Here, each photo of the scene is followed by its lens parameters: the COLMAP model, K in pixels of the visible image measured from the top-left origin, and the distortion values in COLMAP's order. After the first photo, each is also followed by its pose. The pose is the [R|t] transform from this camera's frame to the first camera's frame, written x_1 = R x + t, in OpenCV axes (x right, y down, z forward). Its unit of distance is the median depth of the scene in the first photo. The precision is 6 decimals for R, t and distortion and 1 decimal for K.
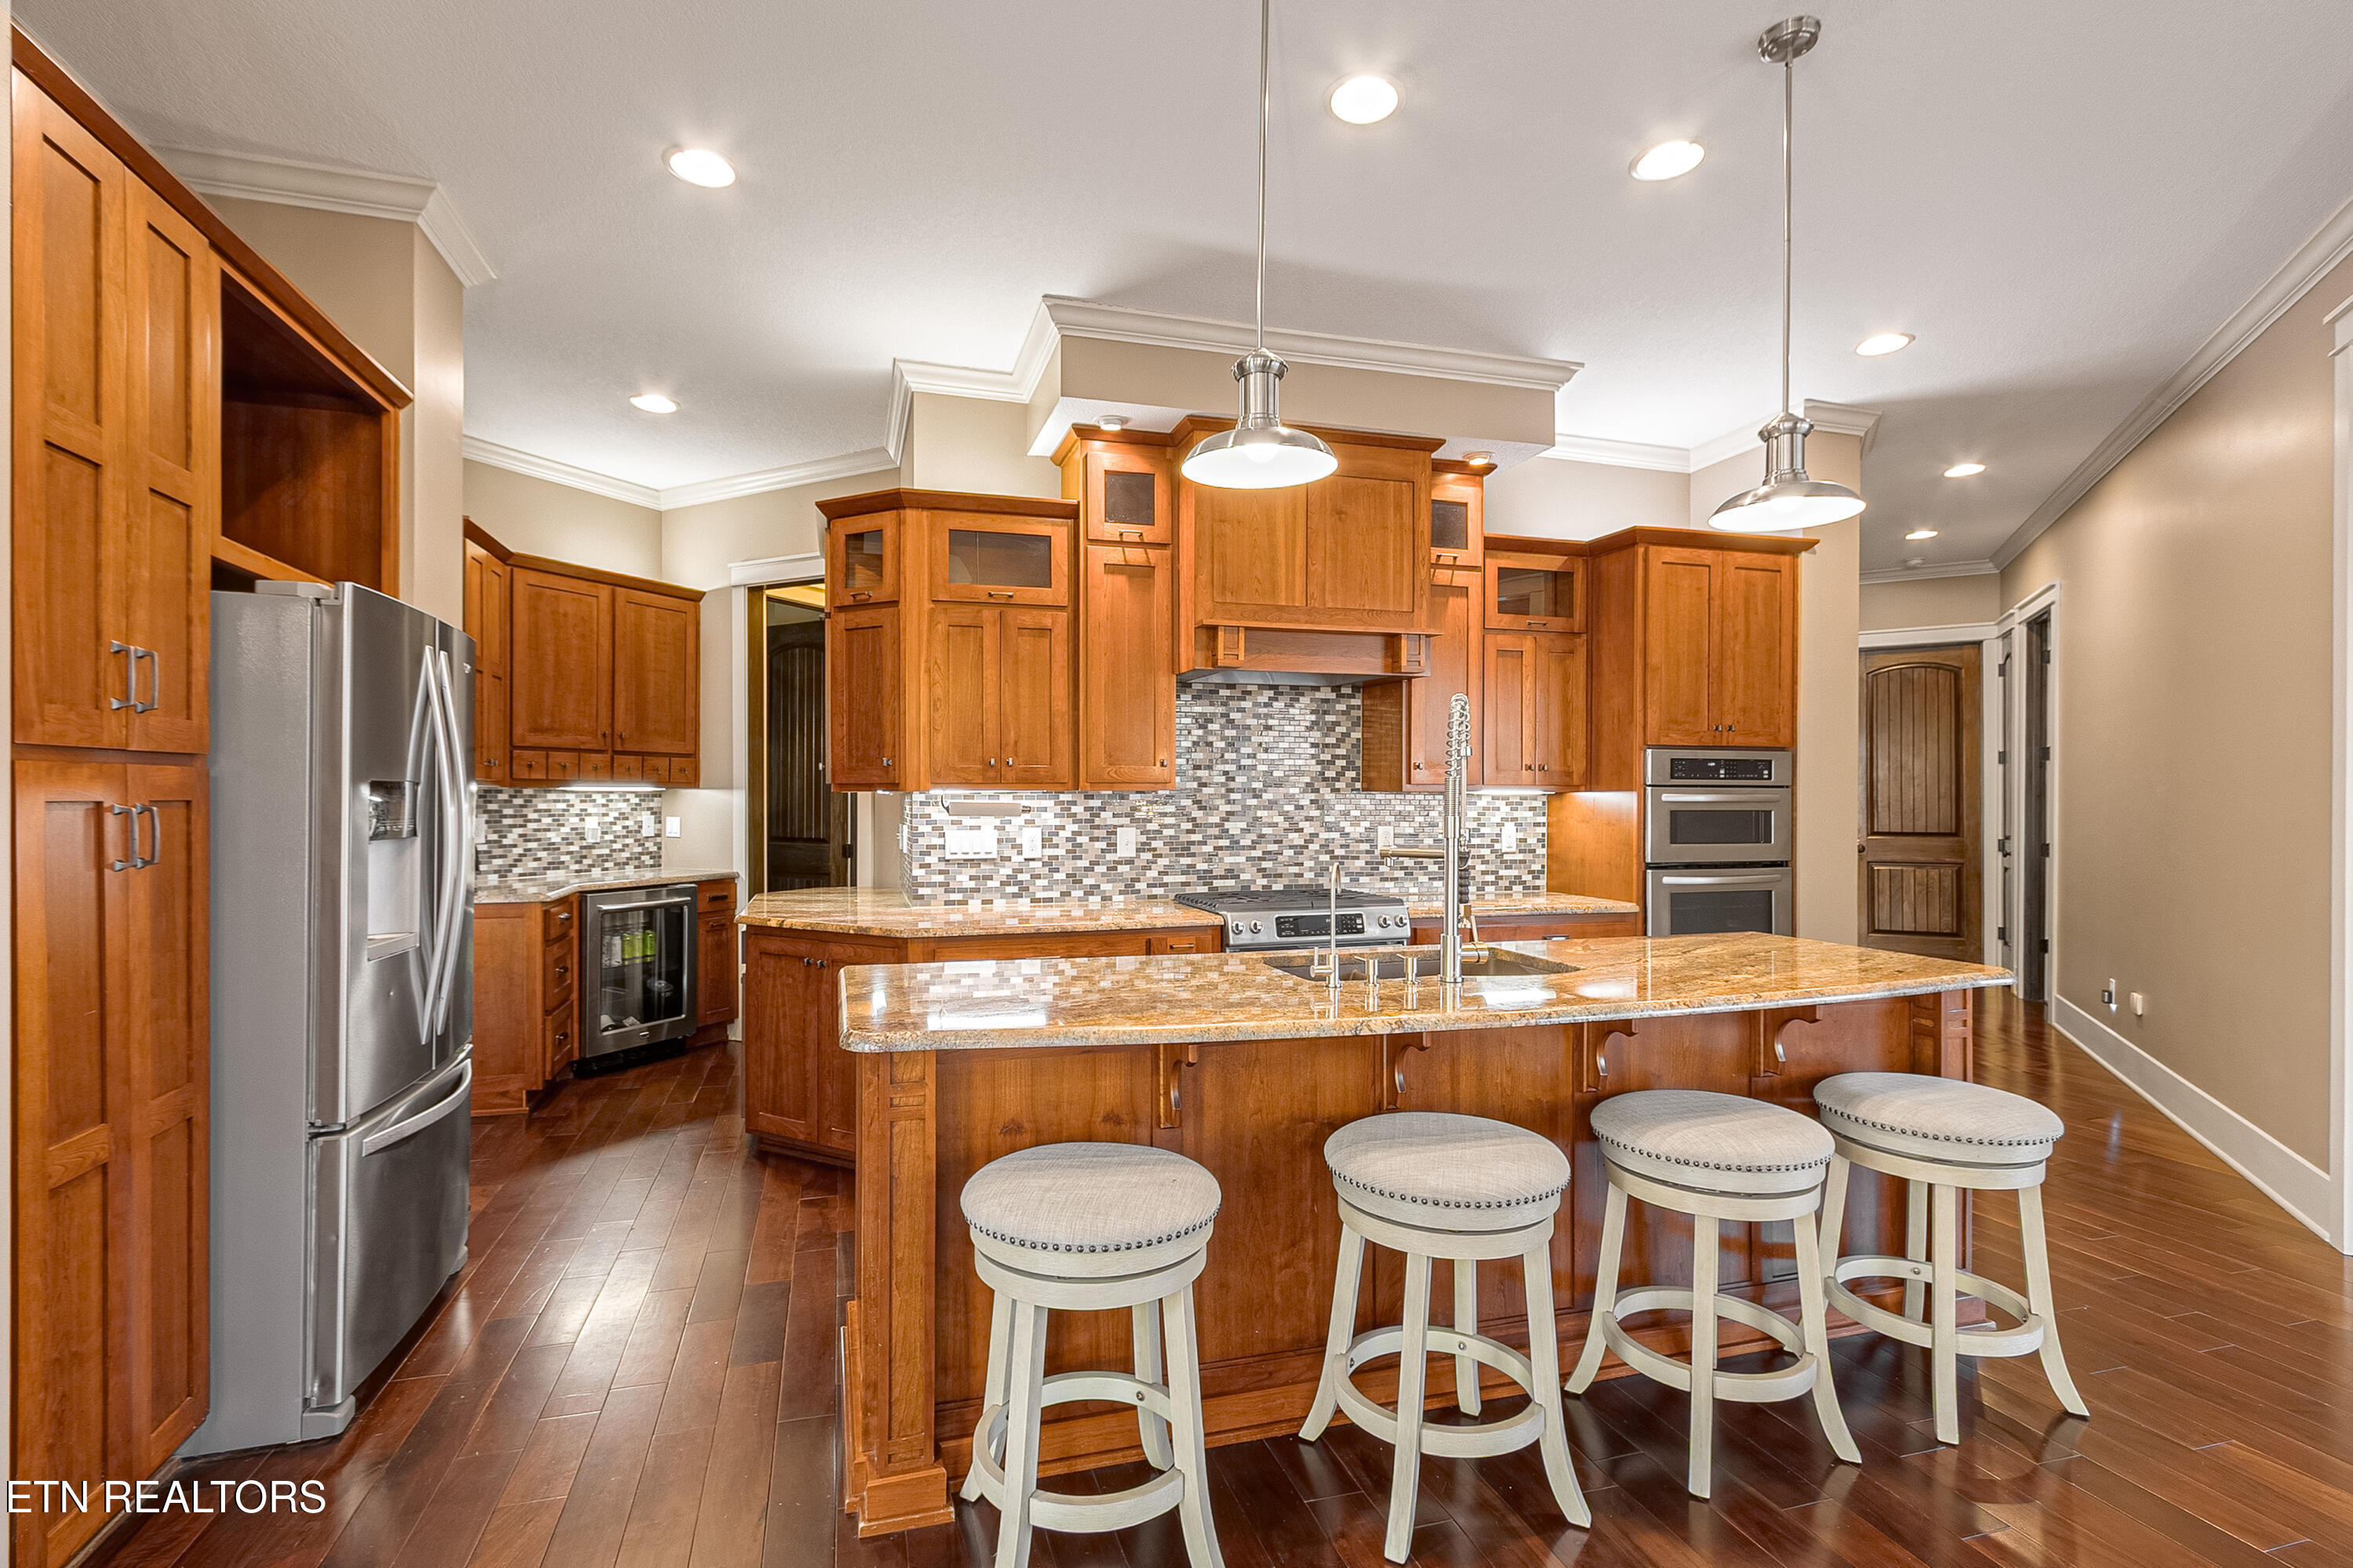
lens RADIAL K [[1084.7, 0, 1169.2], [0, 1084.7, 794.8], [0, 0, 1]] dist [0.002777, -0.000834]
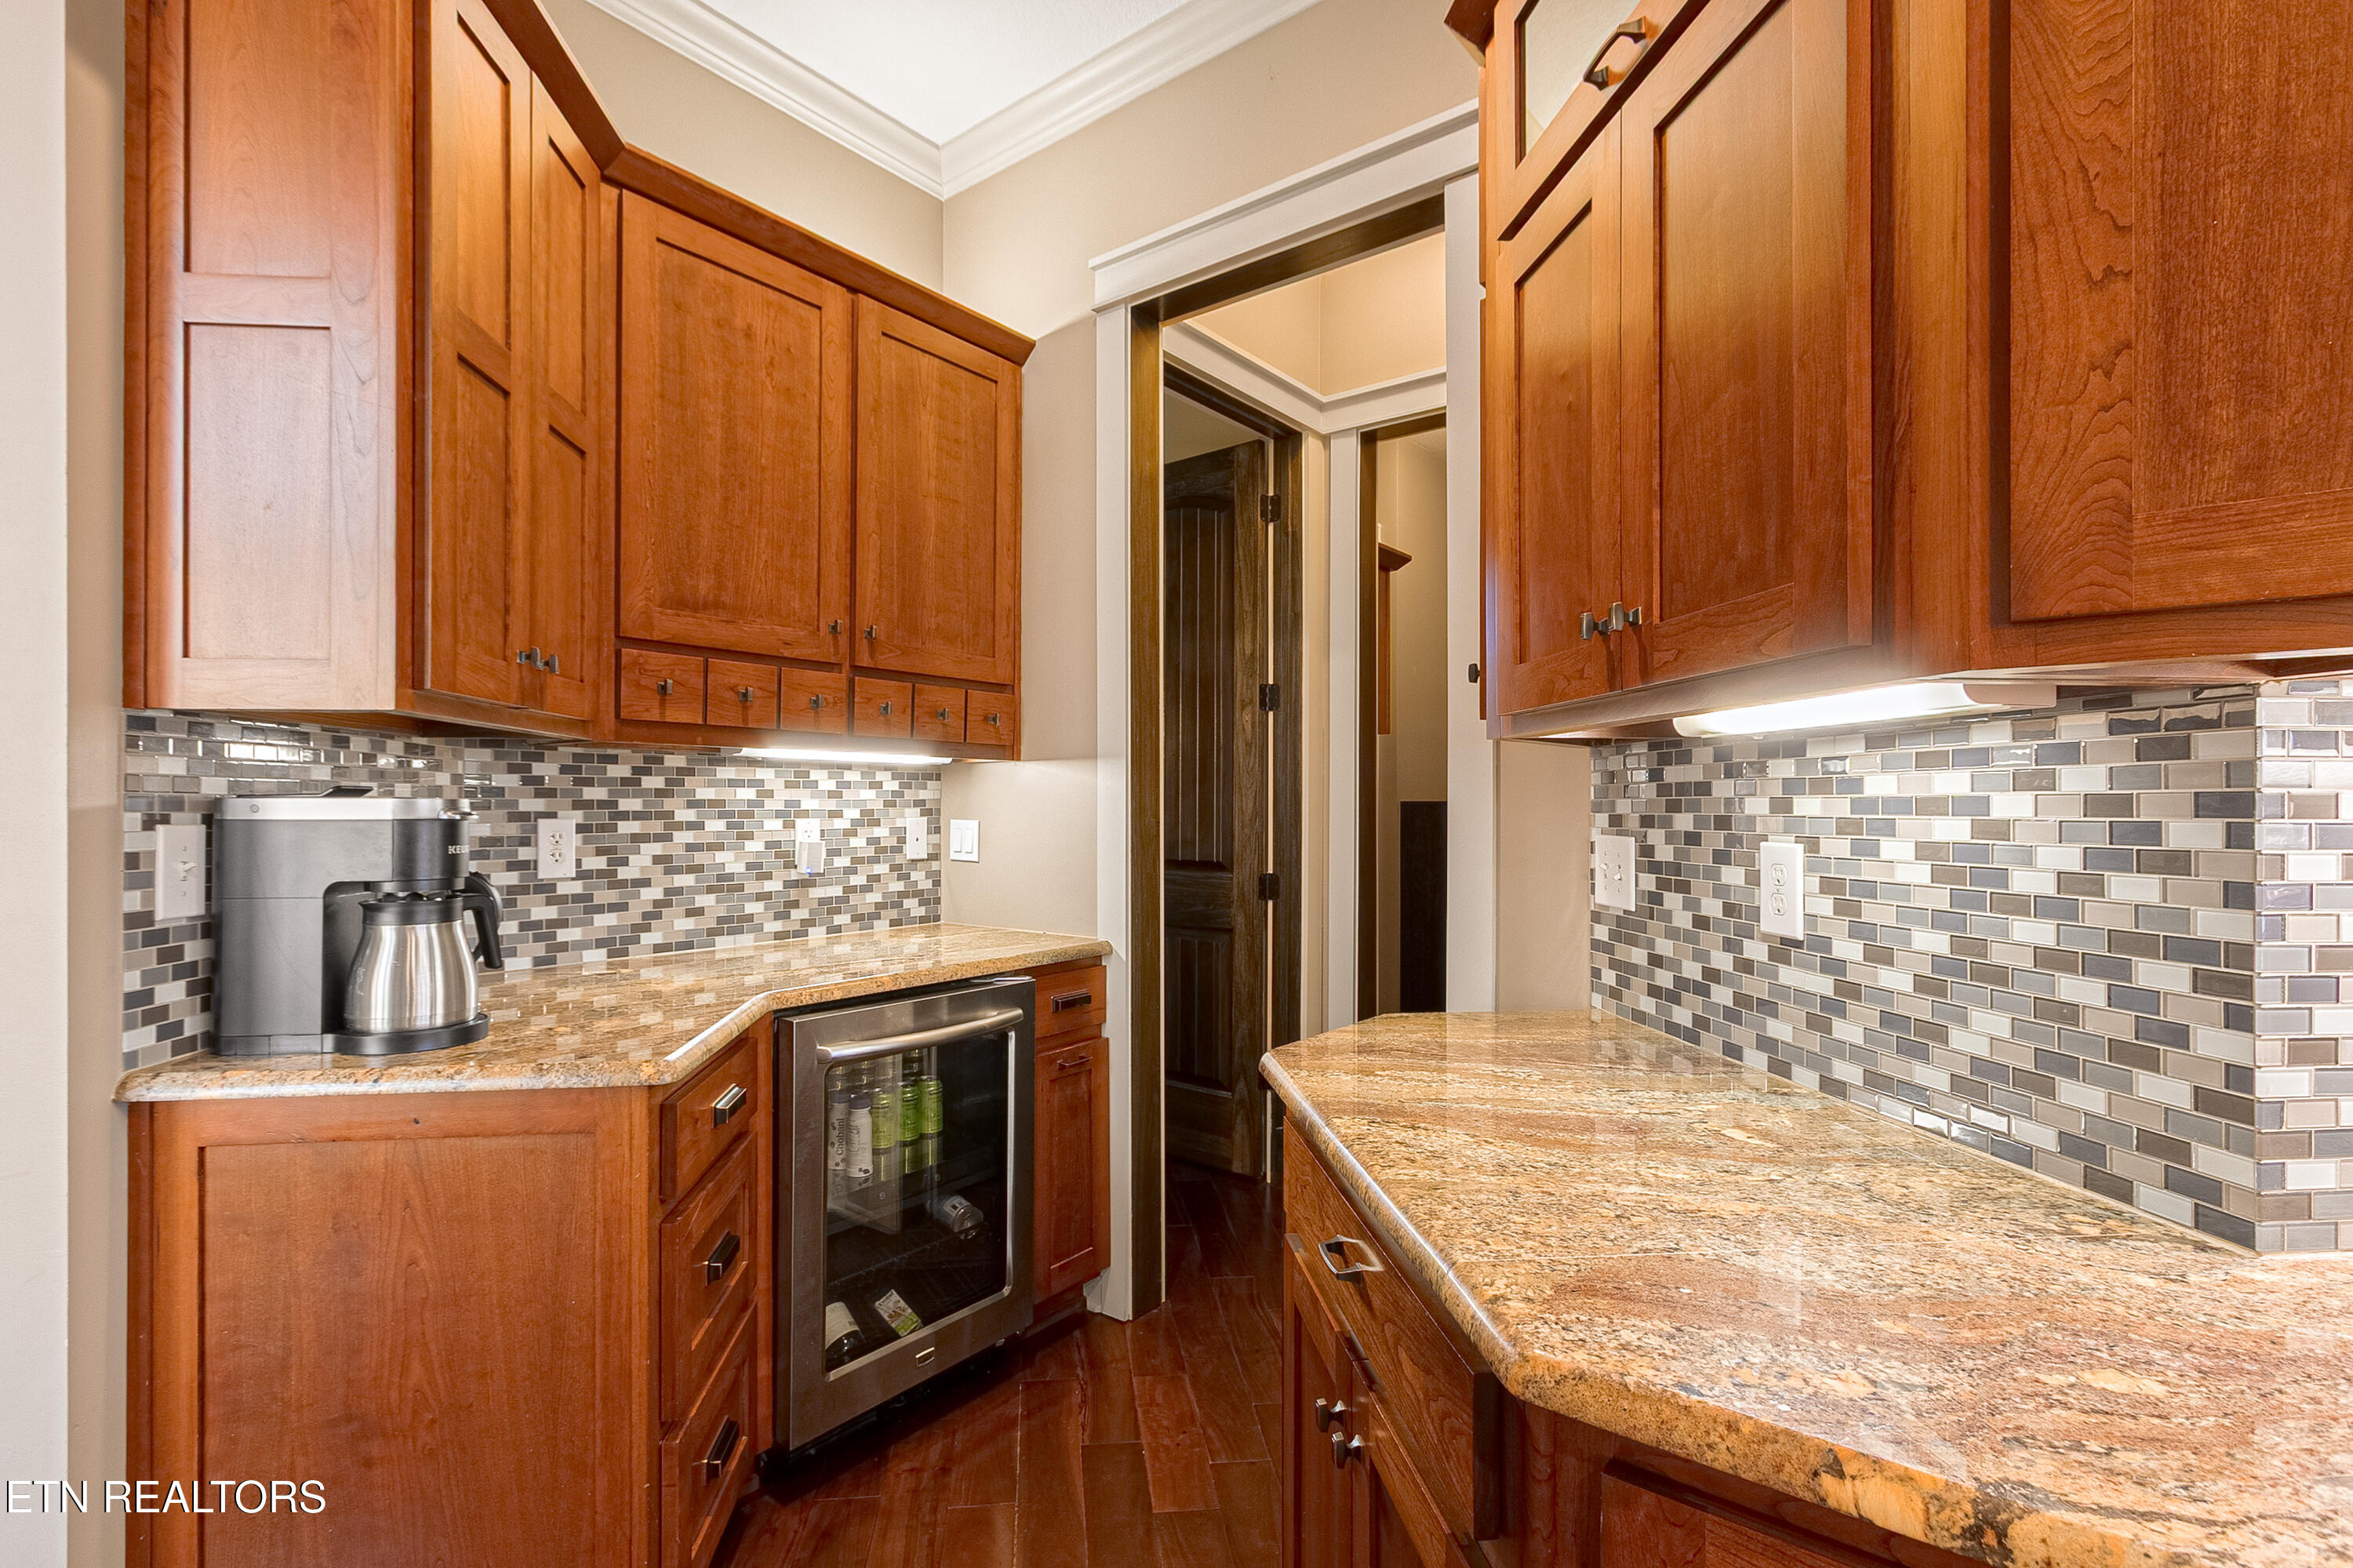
lens RADIAL K [[1084.7, 0, 1170.1], [0, 1084.7, 796.3], [0, 0, 1]] dist [0.002777, -0.000834]
pose [[0.984488, -0.001742, -0.175443, -0.357171], [0.000253, 0.999964, -0.008506, 0.017789], [0.175452, 0.008330, 0.984453, 0.683023]]
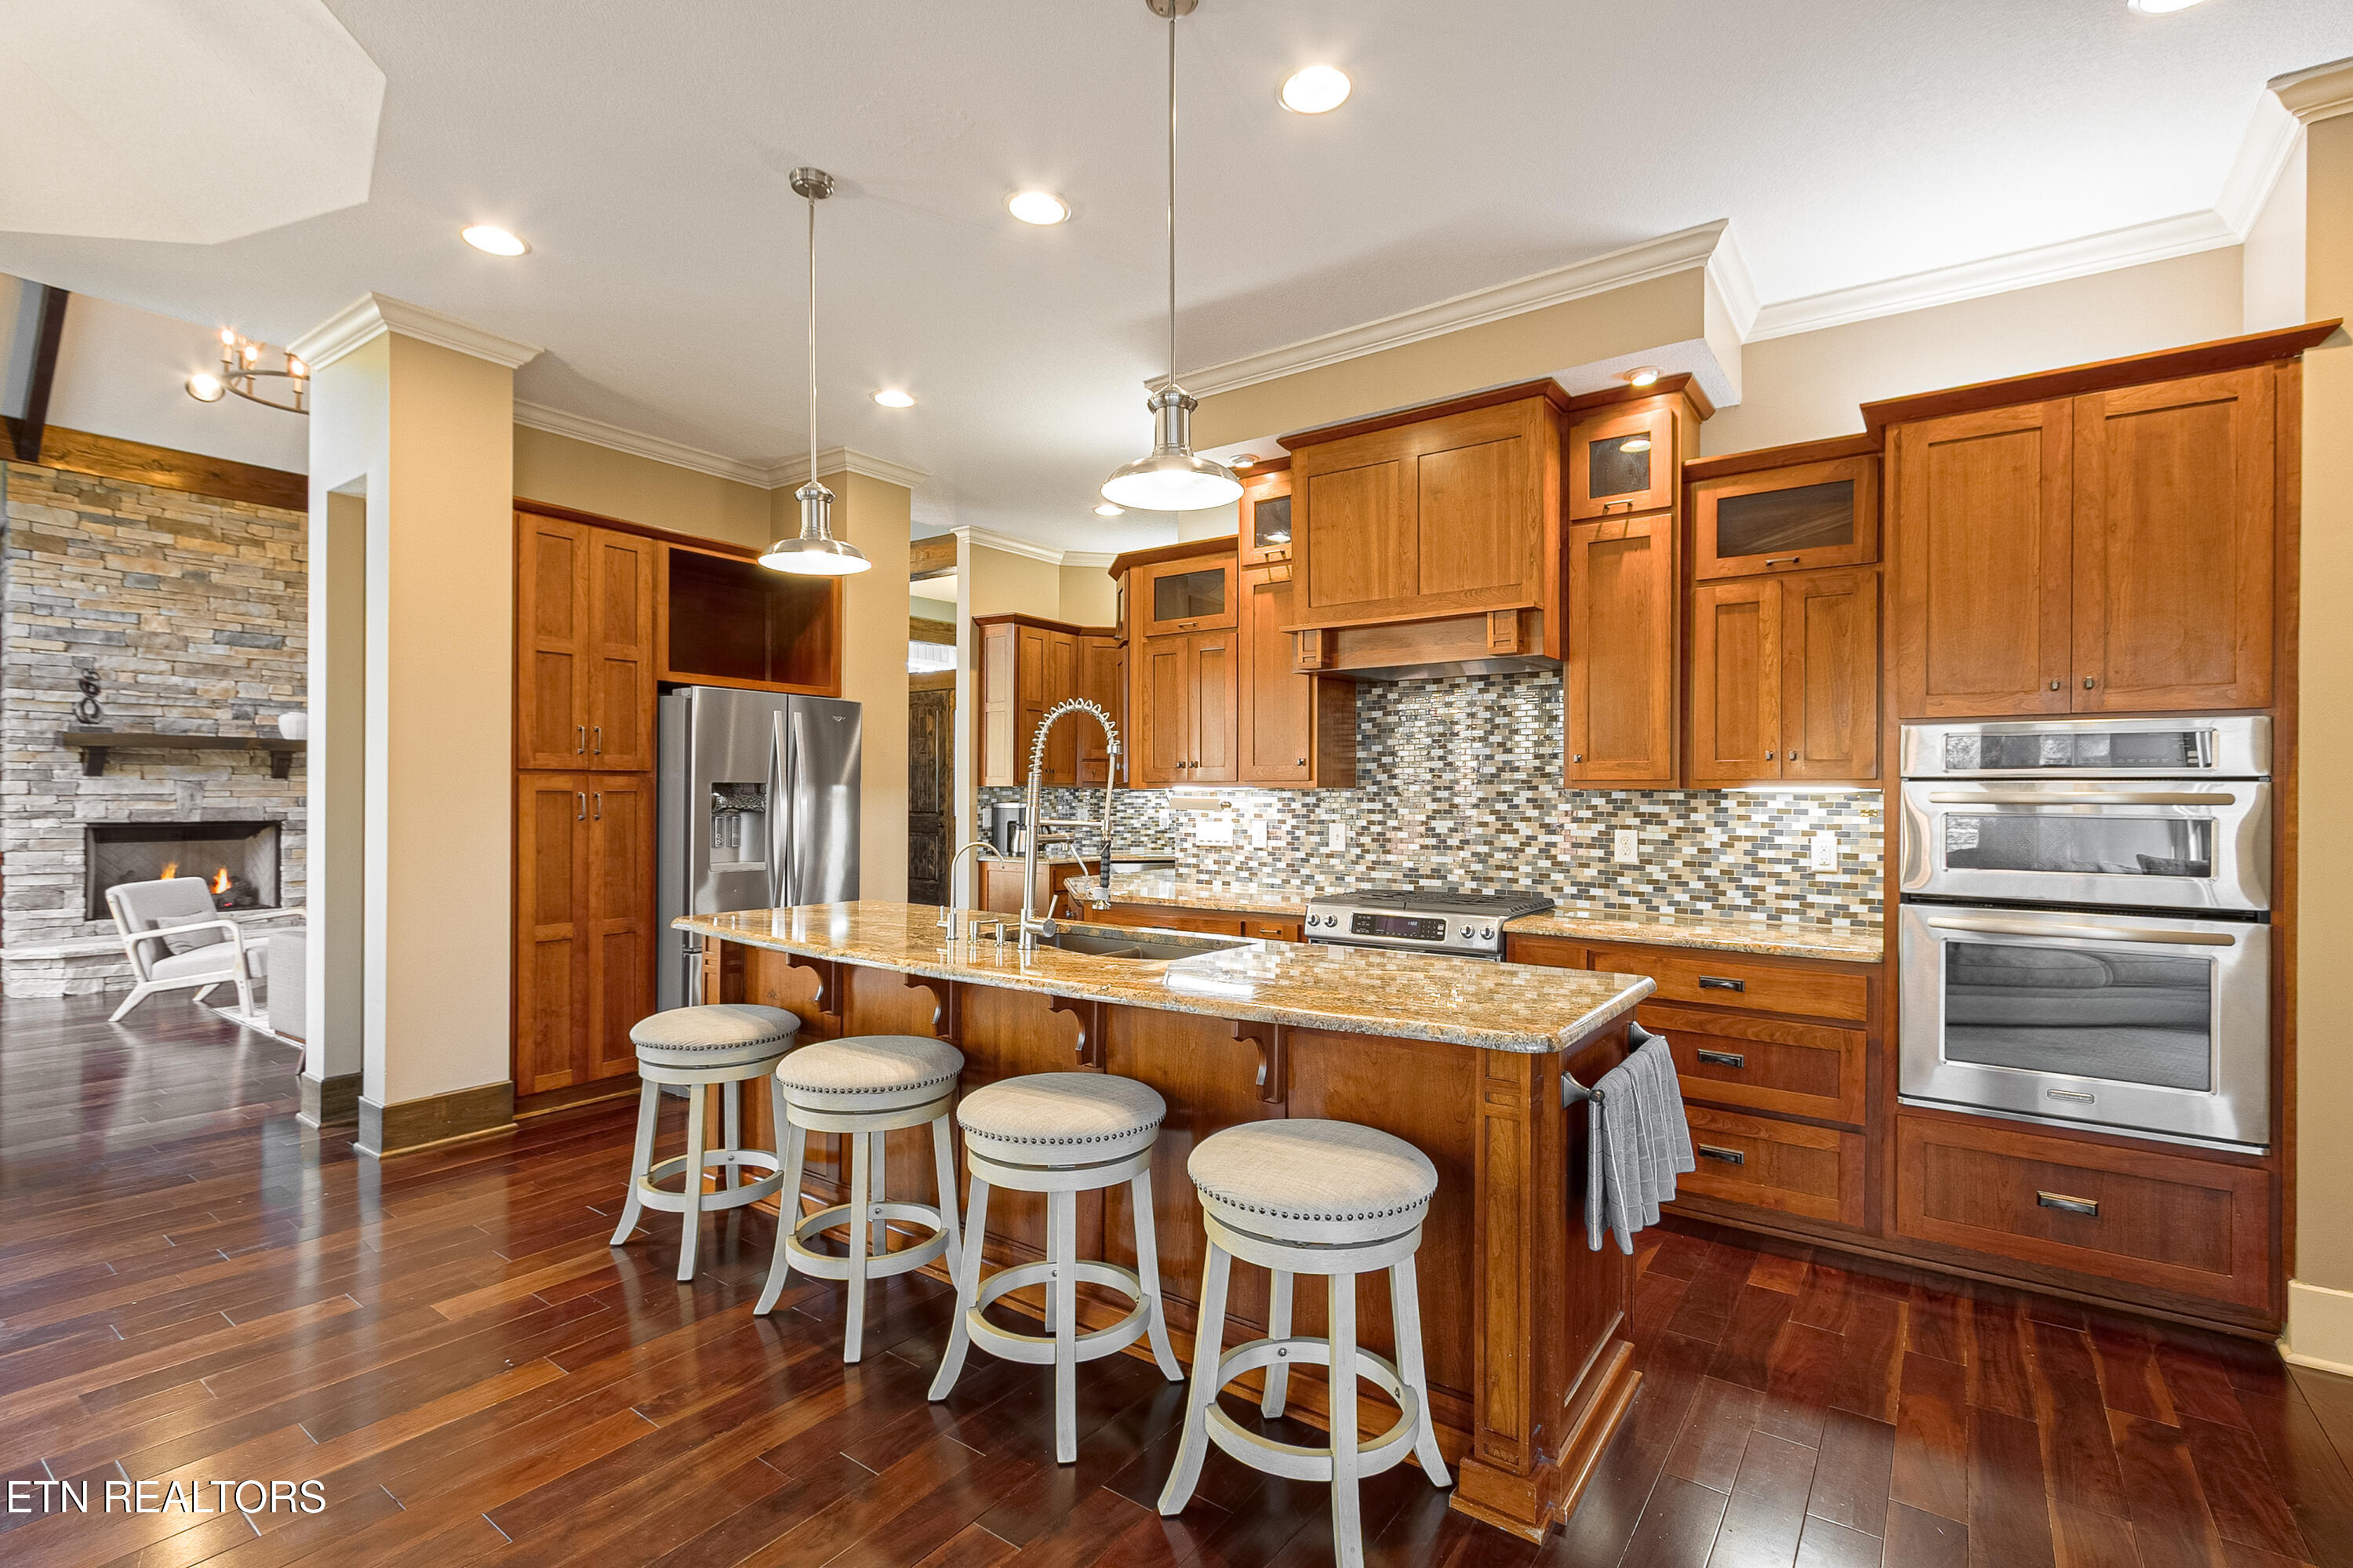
lens RADIAL K [[1084.7, 0, 1170.4], [0, 1084.7, 791.4], [0, 0, 1]] dist [0.002777, -0.000834]
pose [[0.611769, -0.000416, -0.791037, 0.659436], [-0.004577, 0.999981, -0.004066, 0.003951], [0.791024, 0.006108, 0.611755, 0.211969]]
